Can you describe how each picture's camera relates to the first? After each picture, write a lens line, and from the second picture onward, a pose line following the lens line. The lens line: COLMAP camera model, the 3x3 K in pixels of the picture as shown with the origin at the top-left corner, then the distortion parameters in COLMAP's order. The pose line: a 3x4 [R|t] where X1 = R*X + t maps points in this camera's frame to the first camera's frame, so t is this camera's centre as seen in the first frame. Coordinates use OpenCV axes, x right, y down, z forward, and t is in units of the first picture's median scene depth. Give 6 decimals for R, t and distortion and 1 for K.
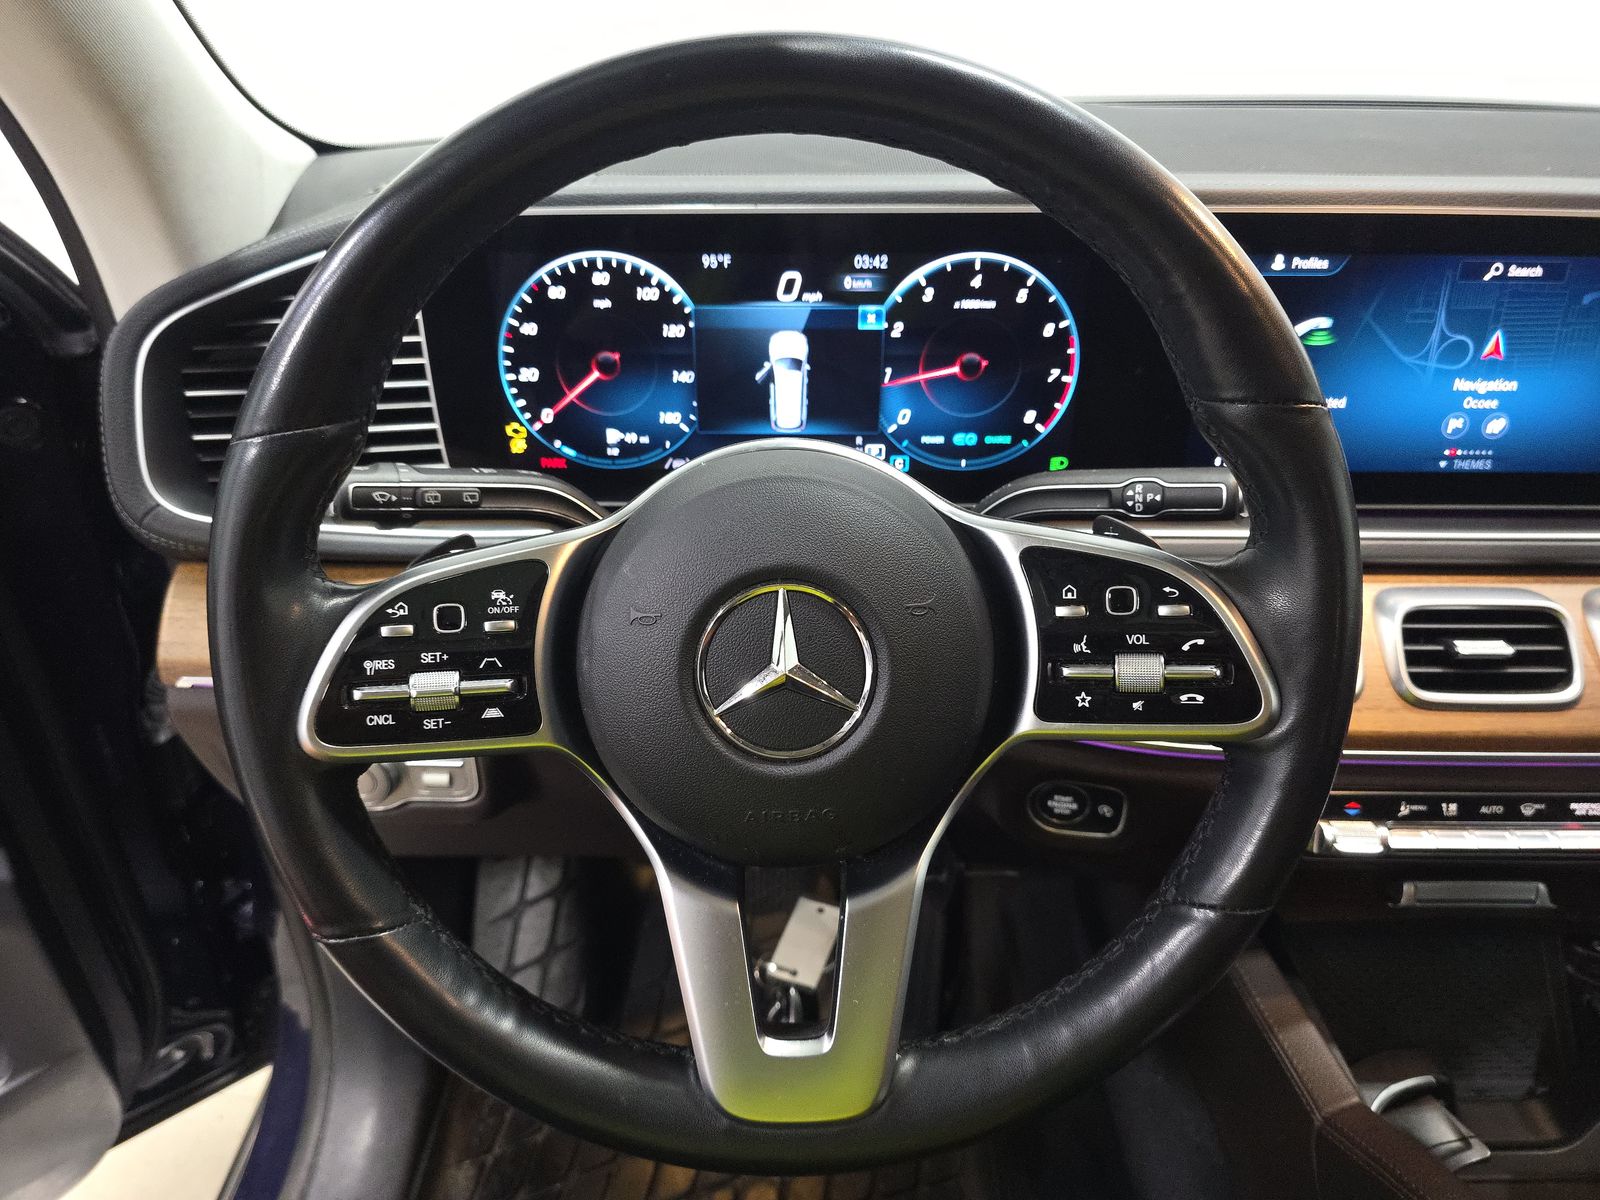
lens RADIAL K [[1153.2, 0, 800.0], [0, 1153.2, 600.0], [0, 0, 1]] dist [-0.001102, -0.009190]
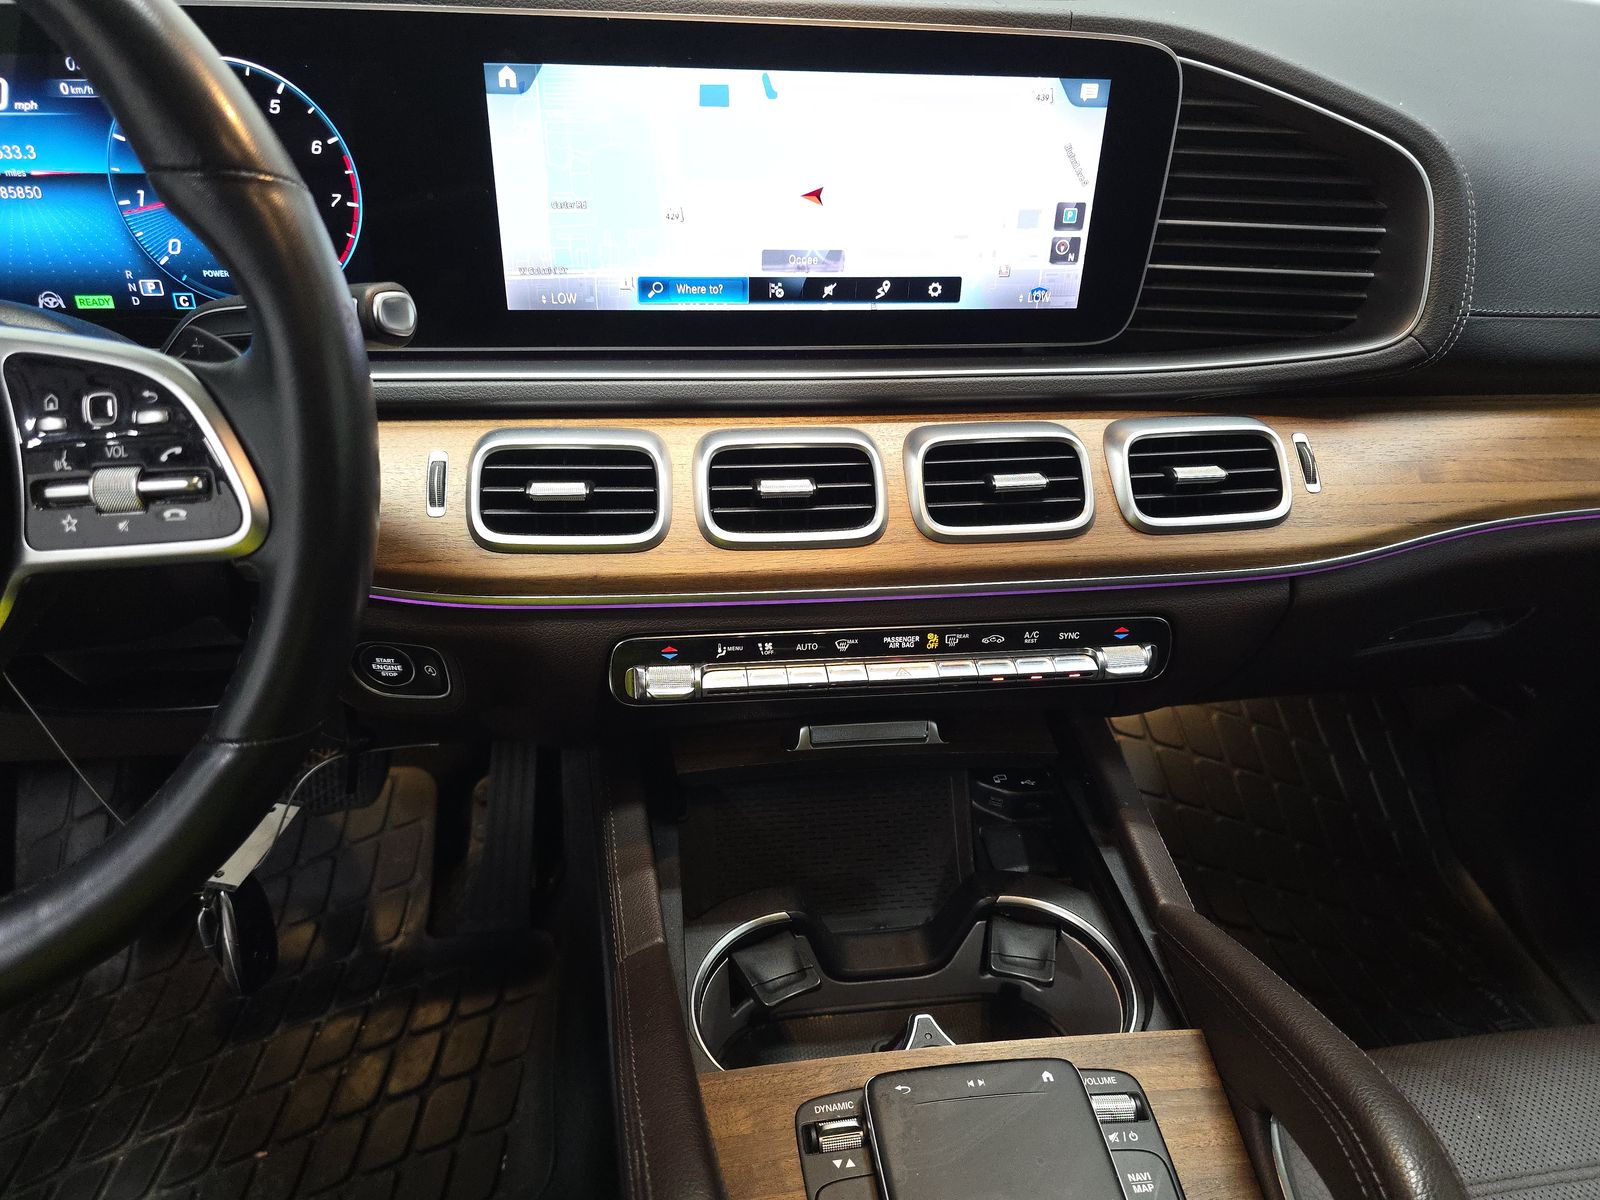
lens RADIAL K [[1153.2, 0, 800.0], [0, 1153.2, 600.0], [0, 0, 1]] dist [-0.001102, -0.009190]
pose [[0.987349, -0.045263, 0.151962, 0.439203], [0.024095, 0.990090, 0.138353, 0.000718], [-0.156719, -0.132941, 0.978655, 0.013572]]
